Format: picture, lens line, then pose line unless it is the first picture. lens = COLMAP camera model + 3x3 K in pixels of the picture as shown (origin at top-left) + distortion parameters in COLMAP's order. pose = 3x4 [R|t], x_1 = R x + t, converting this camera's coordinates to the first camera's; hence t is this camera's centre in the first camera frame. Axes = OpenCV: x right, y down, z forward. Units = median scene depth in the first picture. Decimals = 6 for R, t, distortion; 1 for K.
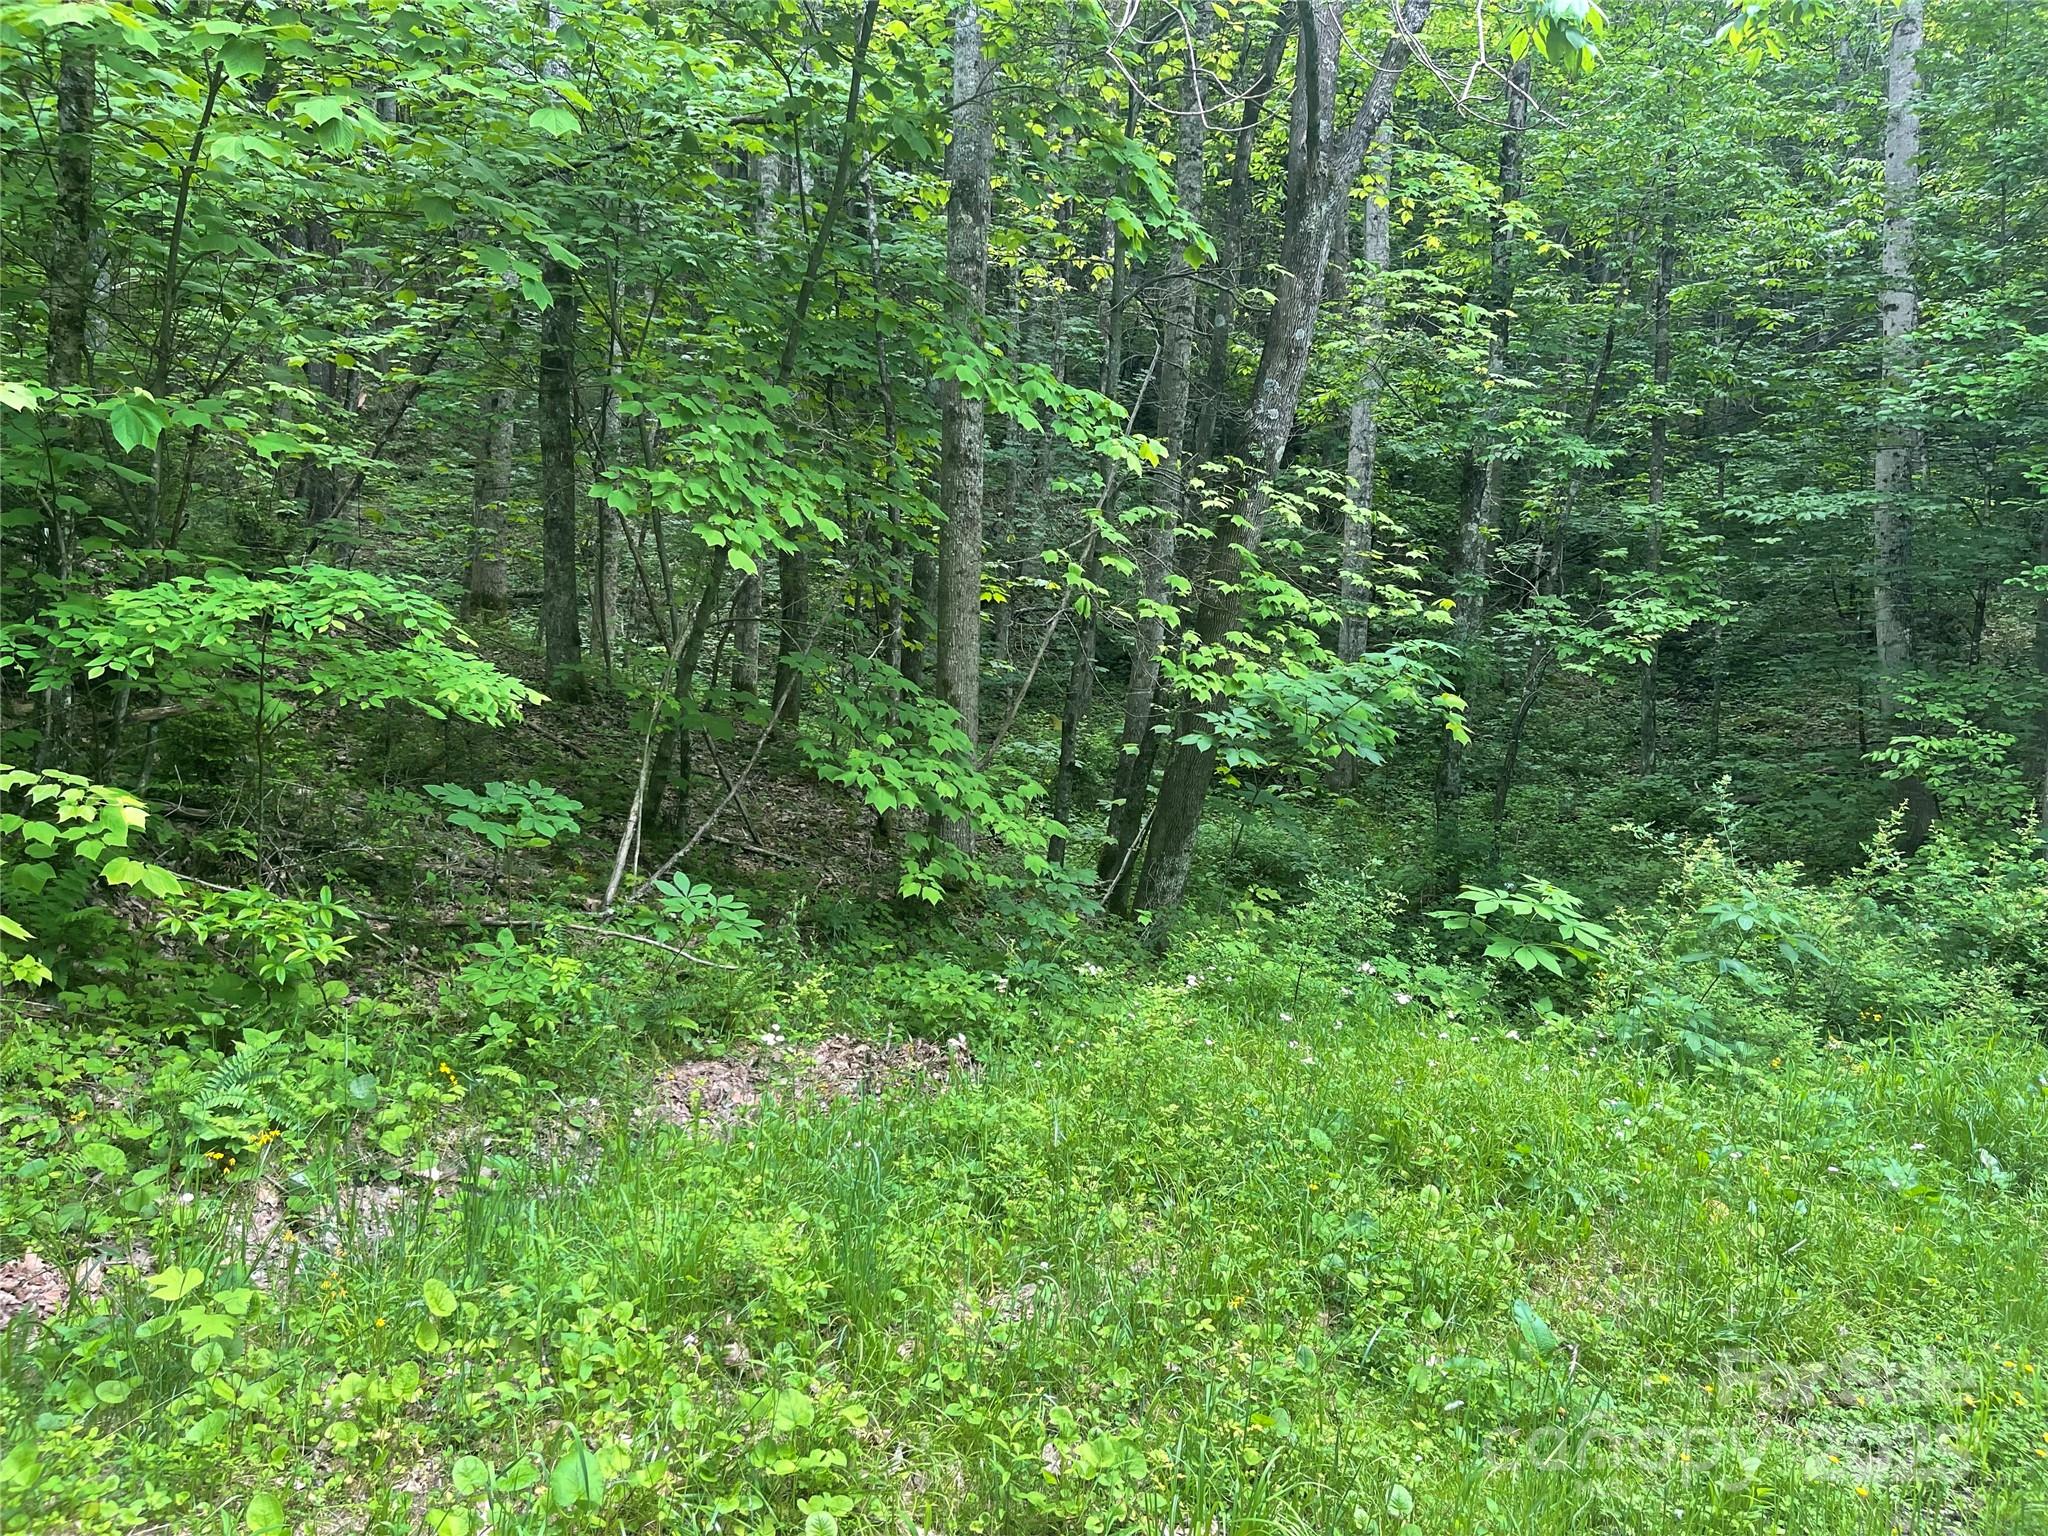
lens RADIAL K [[1511.6, 0, 1023.4], [0, 1511.6, 775.7], [0, 0, 1]] dist [0.065739, -0.062354]
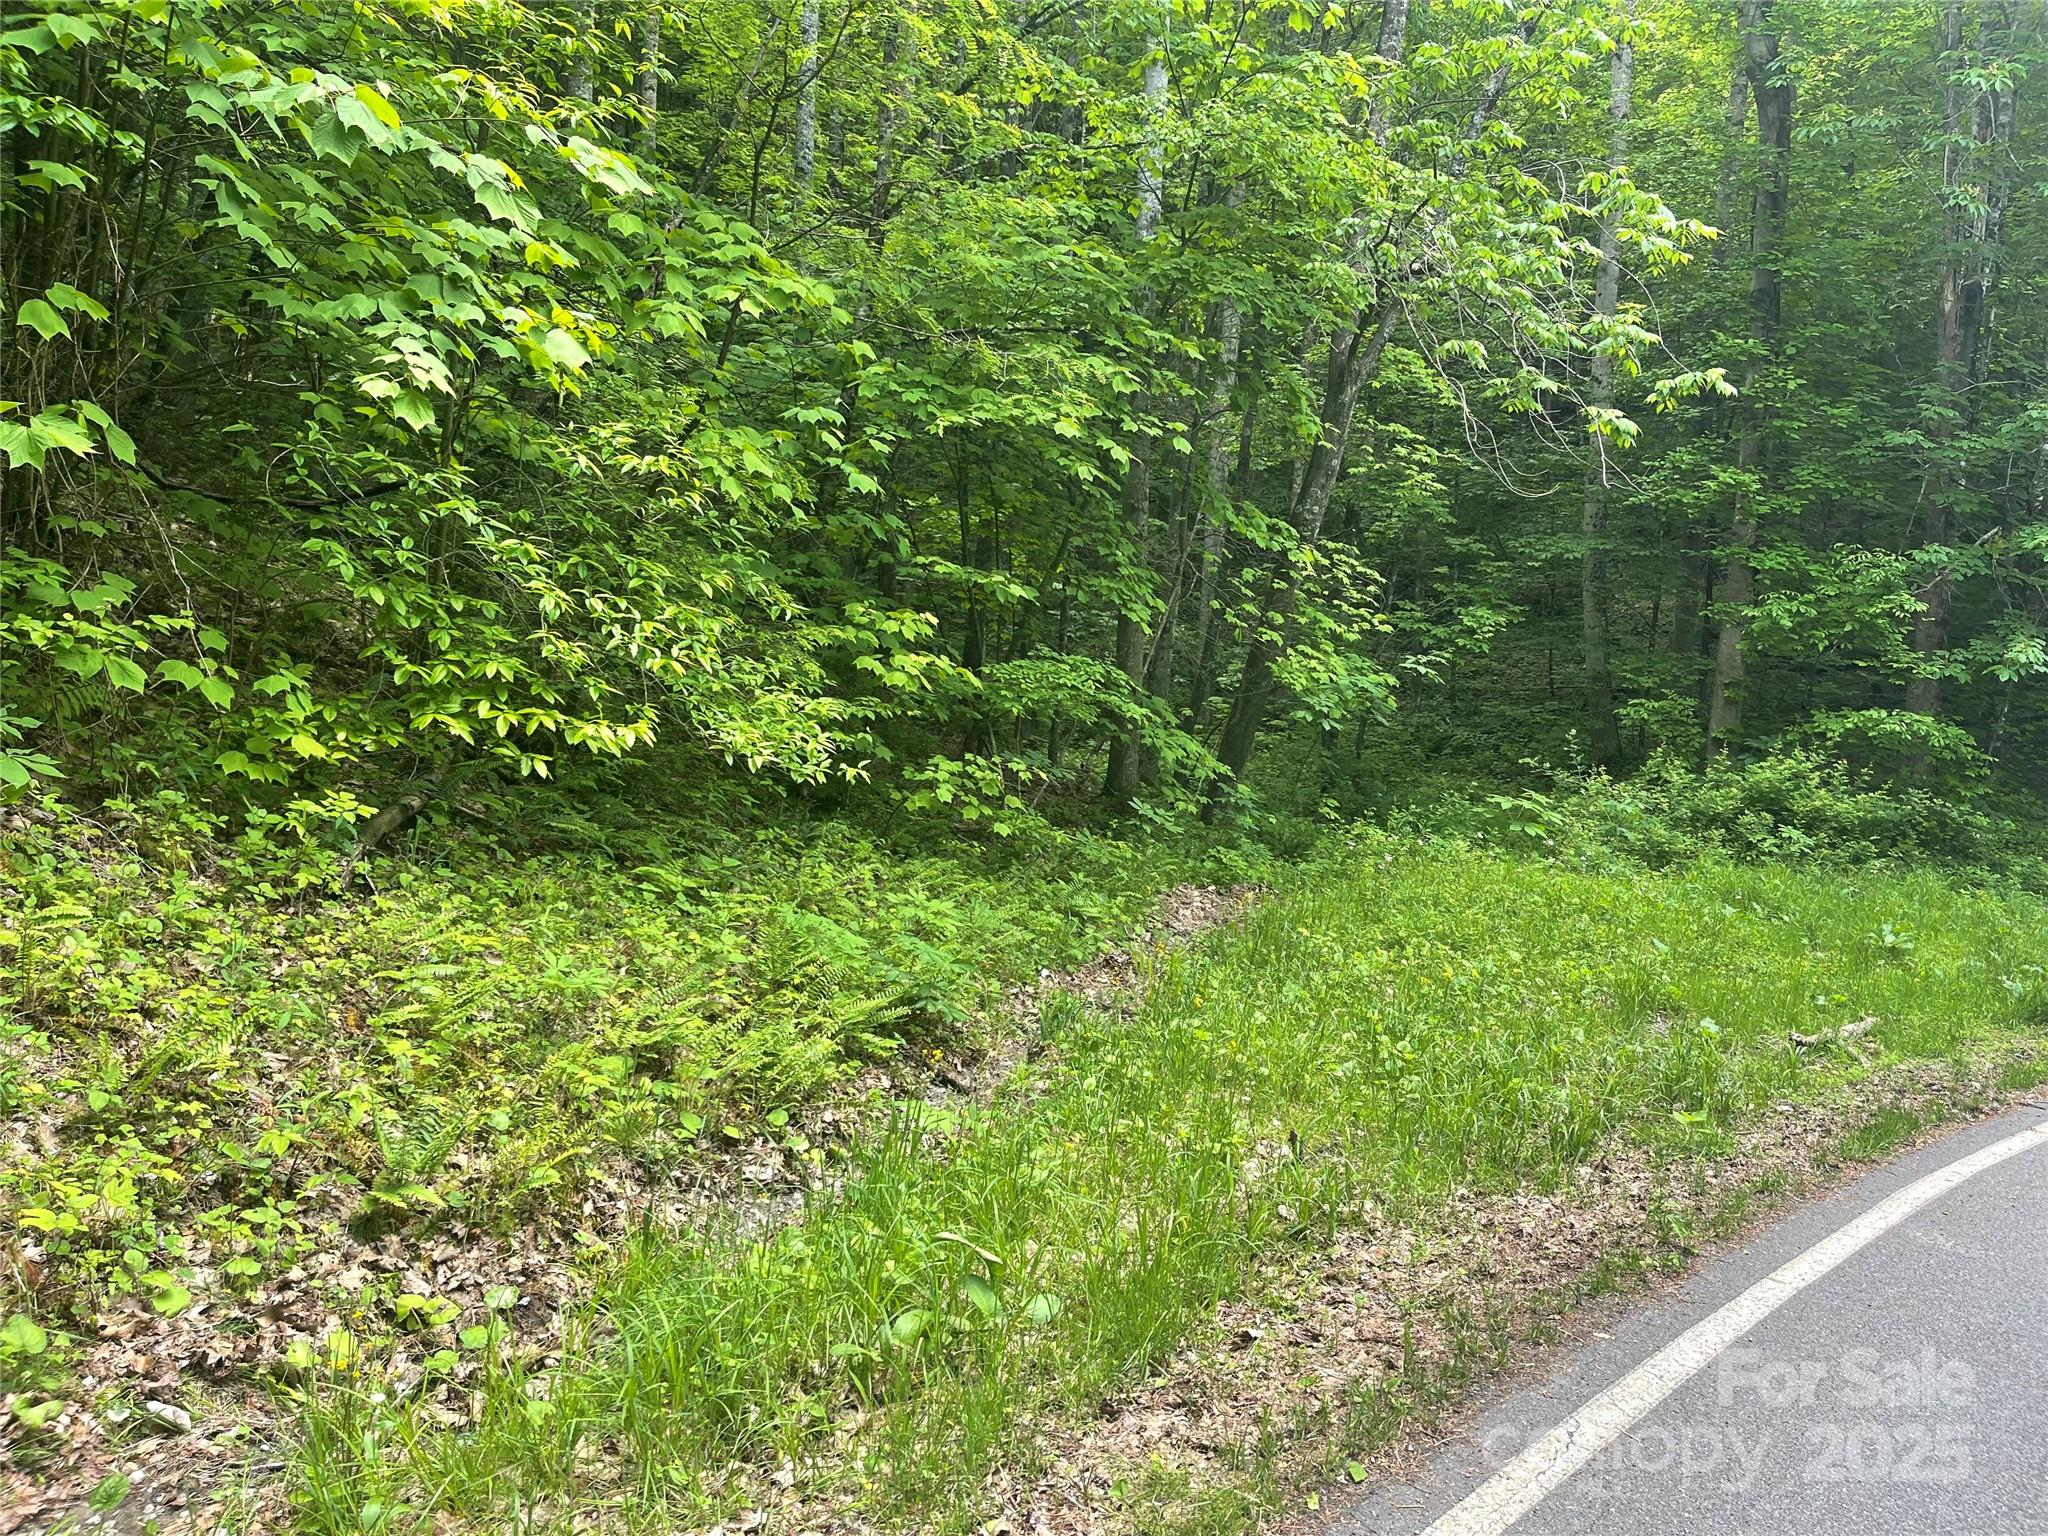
lens RADIAL K [[1511.6, 0, 1015.9], [0, 1511.6, 783.7], [0, 0, 1]] dist [0.065739, -0.062354]
pose [[0.973497, -0.023069, 0.227534, -0.596976], [0.010025, 0.998248, 0.058318, -0.048831], [-0.228480, -0.054492, 0.972022, -0.595403]]
